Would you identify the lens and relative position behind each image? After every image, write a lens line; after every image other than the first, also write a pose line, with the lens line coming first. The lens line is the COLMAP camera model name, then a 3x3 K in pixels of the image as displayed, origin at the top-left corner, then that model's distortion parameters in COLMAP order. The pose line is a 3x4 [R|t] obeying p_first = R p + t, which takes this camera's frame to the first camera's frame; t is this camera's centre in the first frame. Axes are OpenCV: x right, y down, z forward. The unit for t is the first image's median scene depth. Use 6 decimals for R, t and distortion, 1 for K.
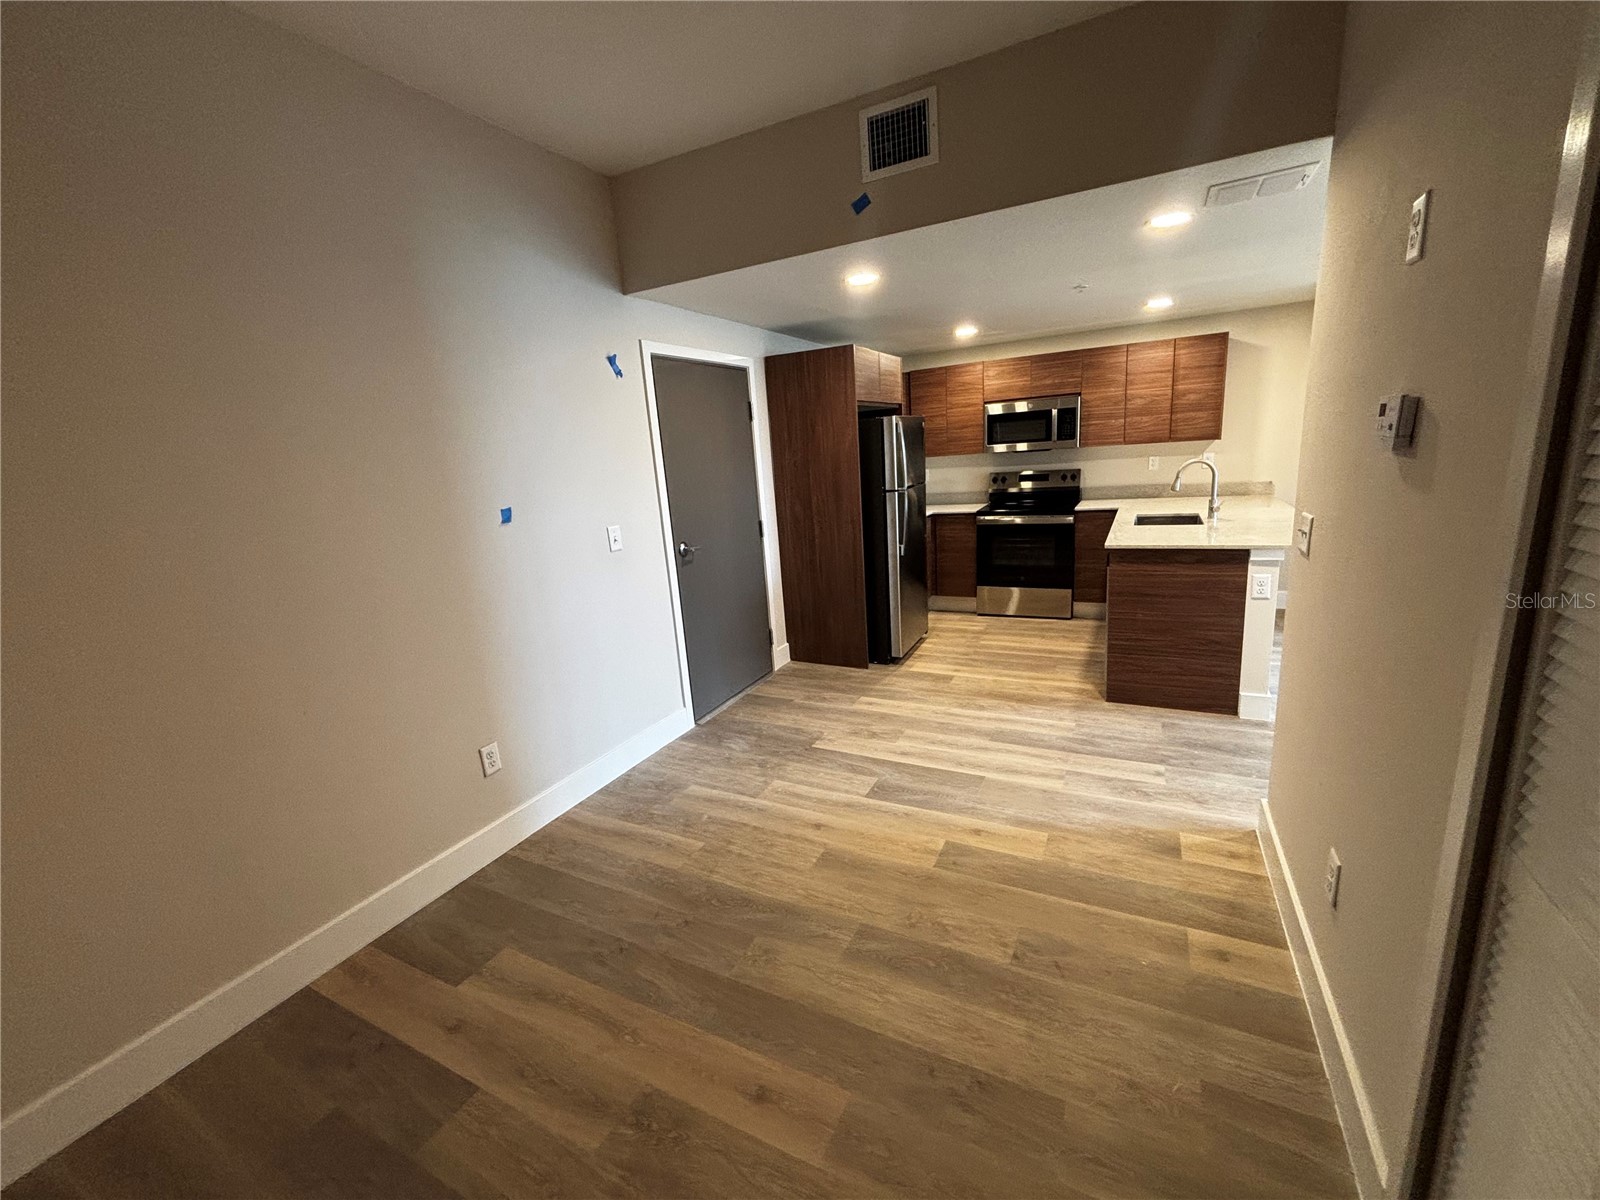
lens RADIAL K [[647.6, 0, 801.7], [0, 647.6, 598.9], [0, 0, 1]] dist [0.002190, -0.000406]
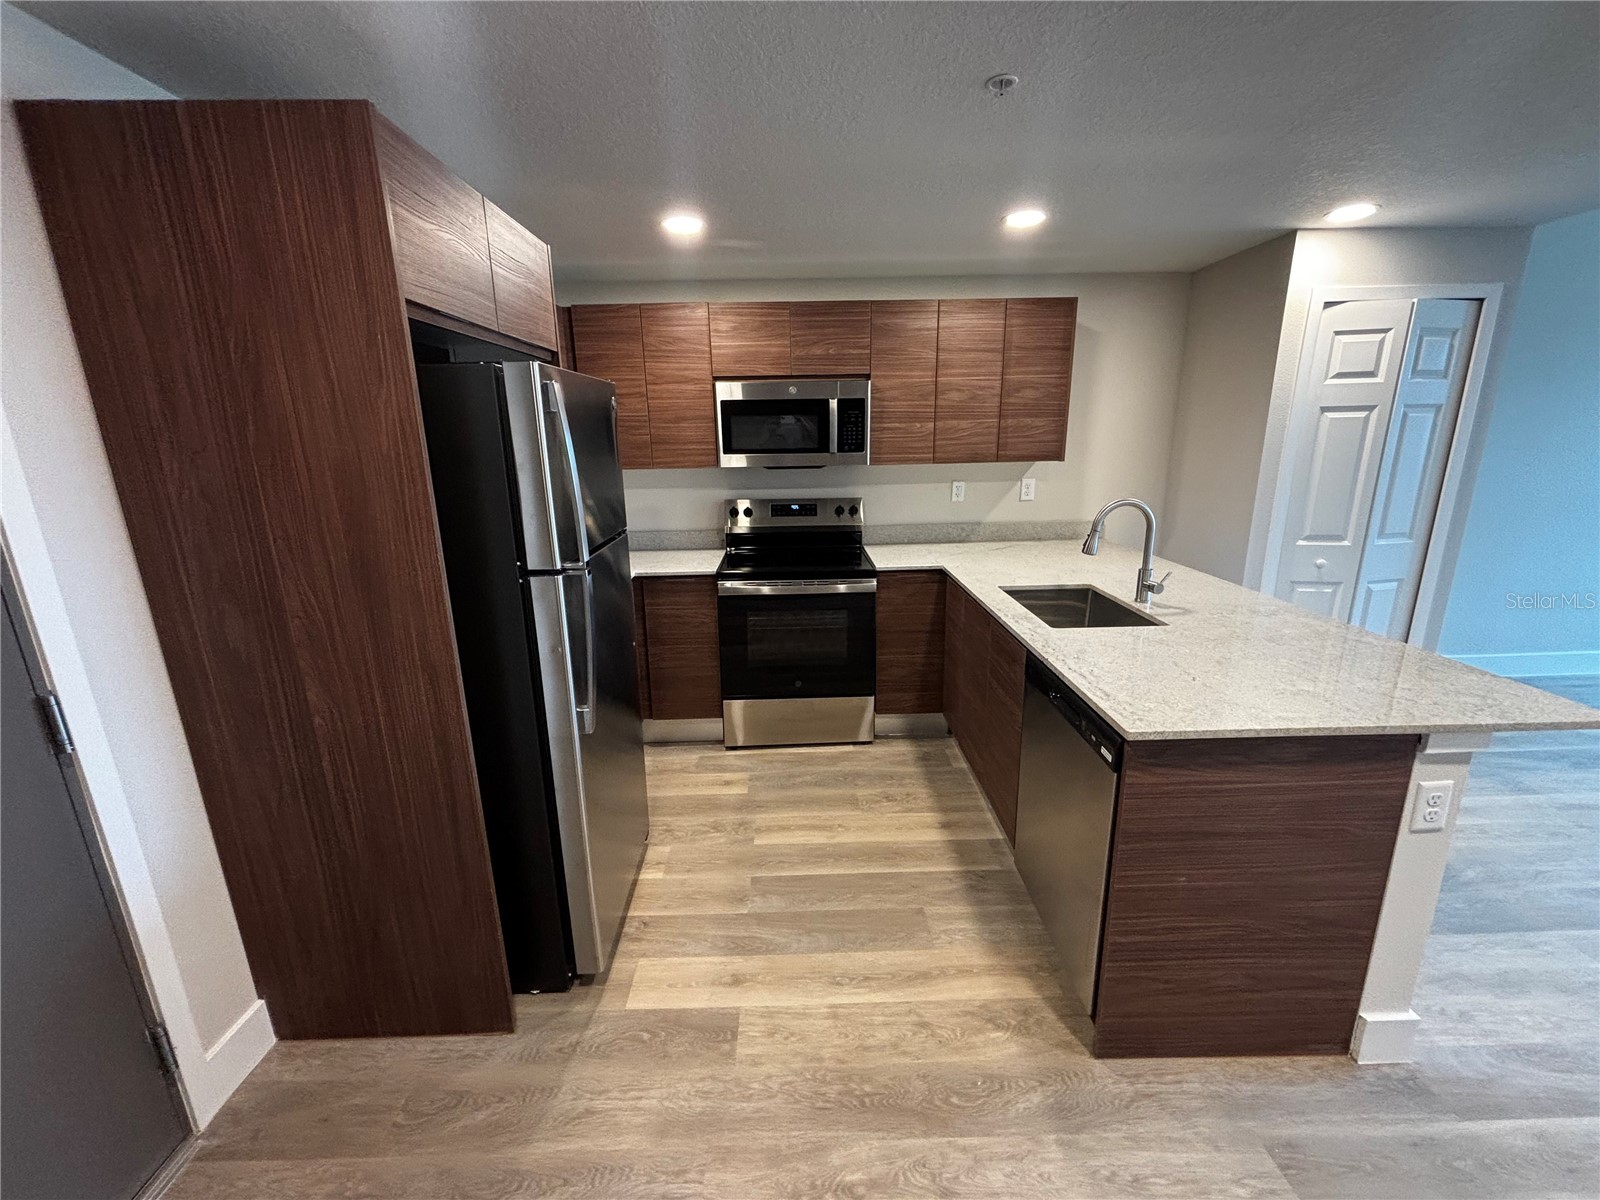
lens RADIAL K [[643.9, 0, 801.8], [0, 643.9, 600.9], [0, 0, 1]] dist [0.017467, -0.010625]
pose [[0.879777, -0.067474, 0.470573, 0.101395], [0.066066, 0.997624, 0.019531, -0.161980], [-0.470773, 0.013907, 0.882145, 0.659212]]
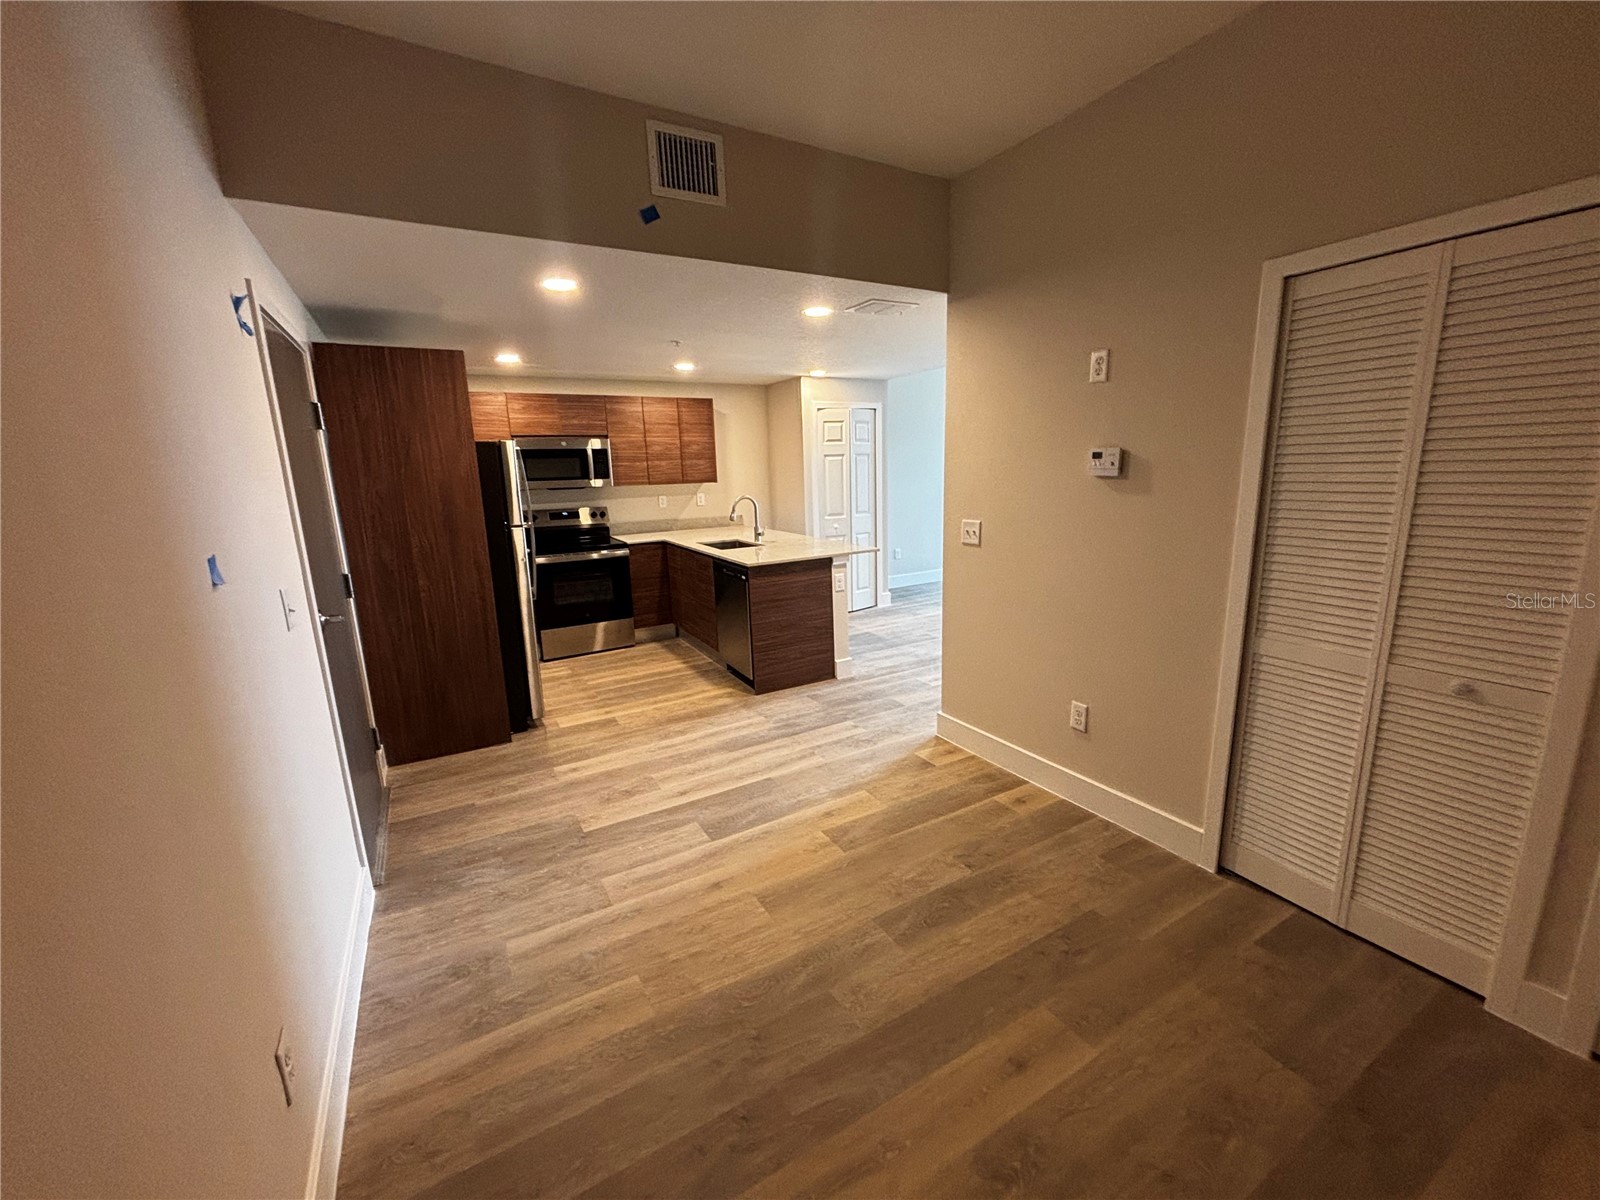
lens RADIAL K [[643.9, 0, 801.8], [0, 643.9, 600.9], [0, 0, 1]] dist [0.017467, -0.010625]
pose [[0.544856, -0.123979, 0.829313, -0.410541], [0.182839, 0.982778, 0.026797, -0.026468], [-0.818353, 0.137030, 0.558141, 0.237158]]
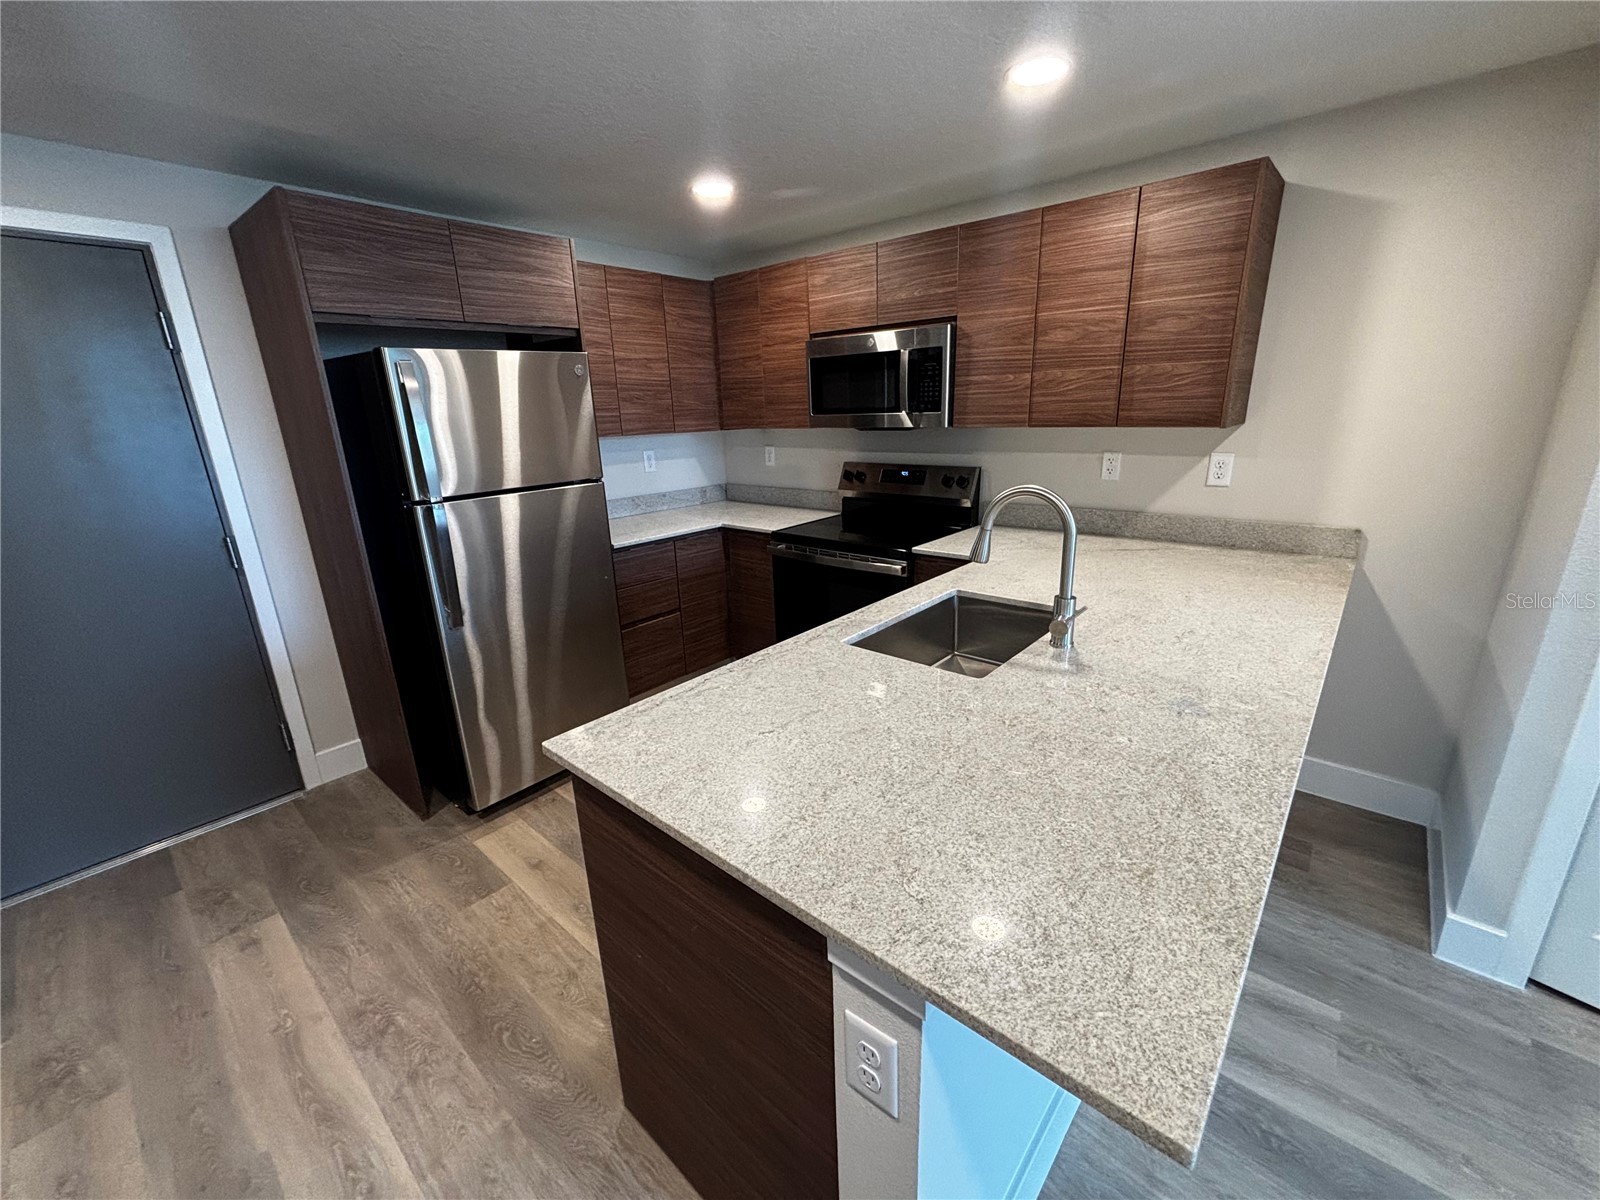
lens RADIAL K [[647.6, 0, 801.7], [0, 647.6, 598.9], [0, 0, 1]] dist [0.002190, -0.000406]
pose [[0.970757, 0.105735, -0.215526, 0.584718], [-0.089167, 0.992364, 0.085224, -0.176209], [0.222891, -0.063514, 0.972772, 0.622251]]
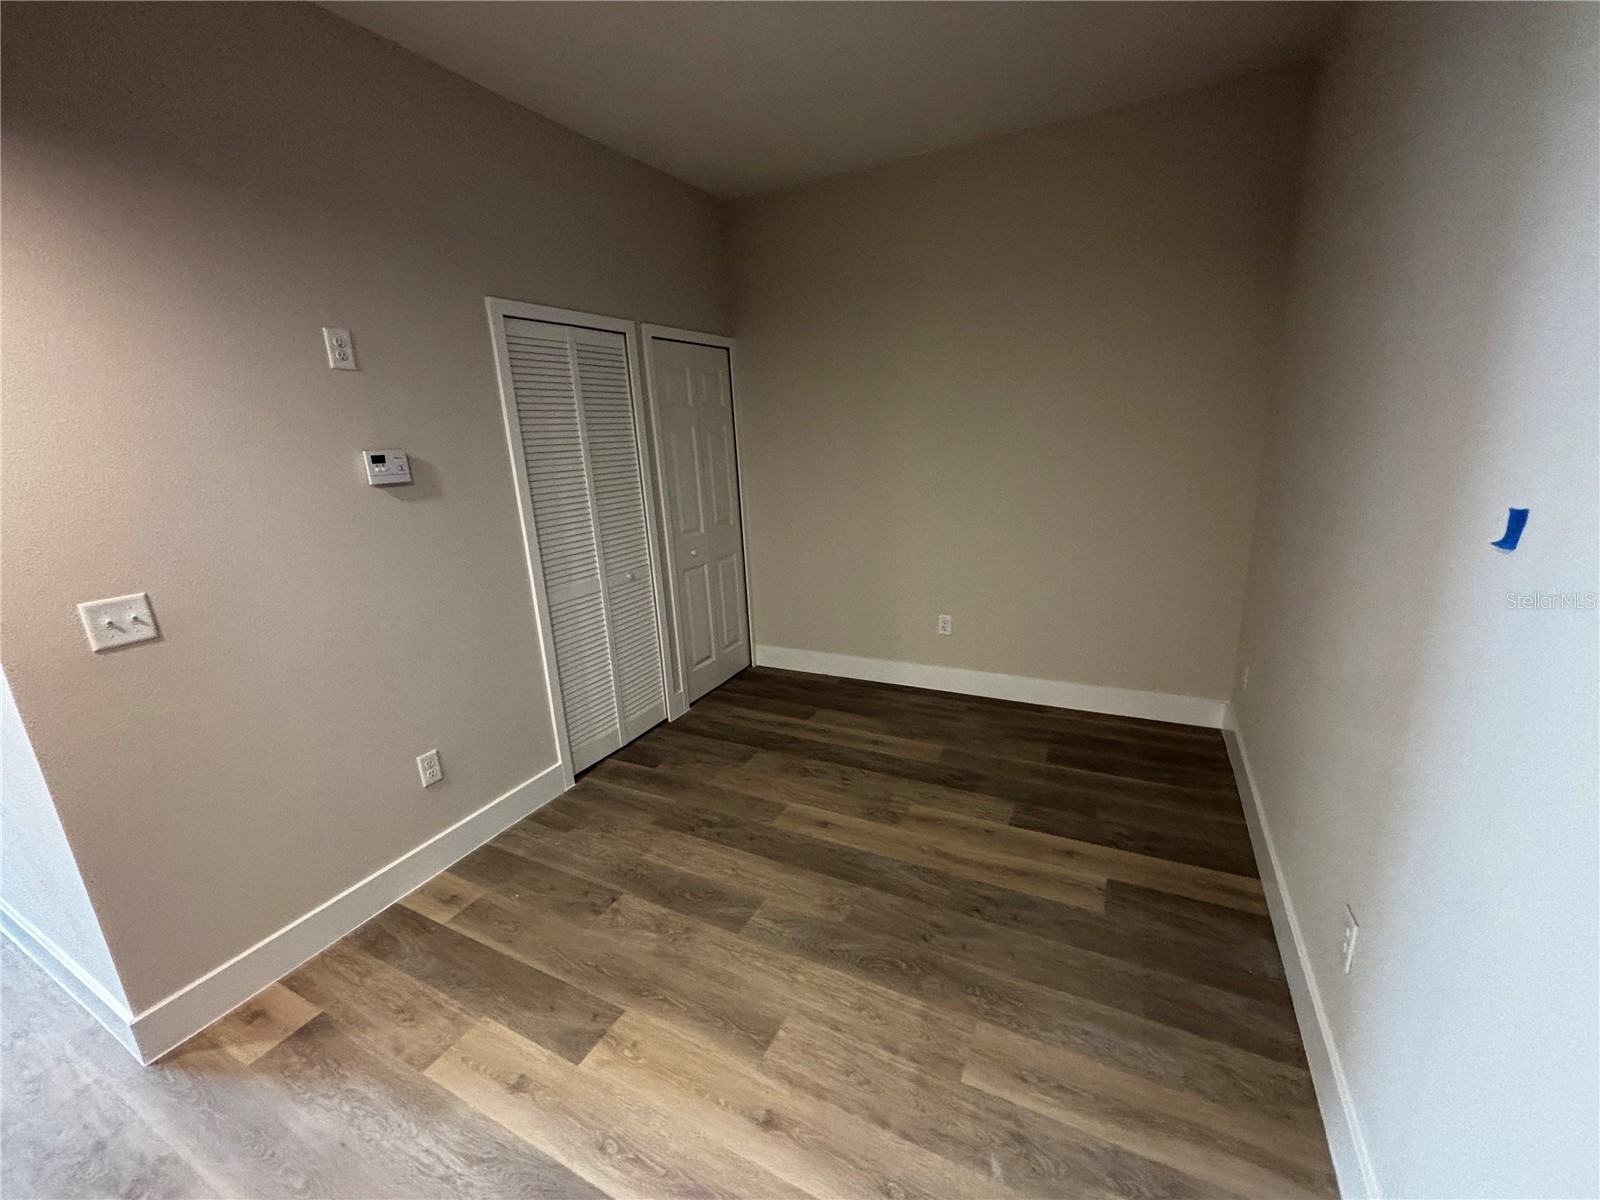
lens RADIAL K [[652.7, 0, 804.1], [0, 652.7, 593.4], [0, 0, 1]] dist [0.004284, 0.000707]
pose [[-0.992794, 0.116882, 0.026427, -0.048988], [0.116109, 0.883719, 0.453386, -0.204382], [0.029638, 0.453187, -0.890922, 0.879818]]
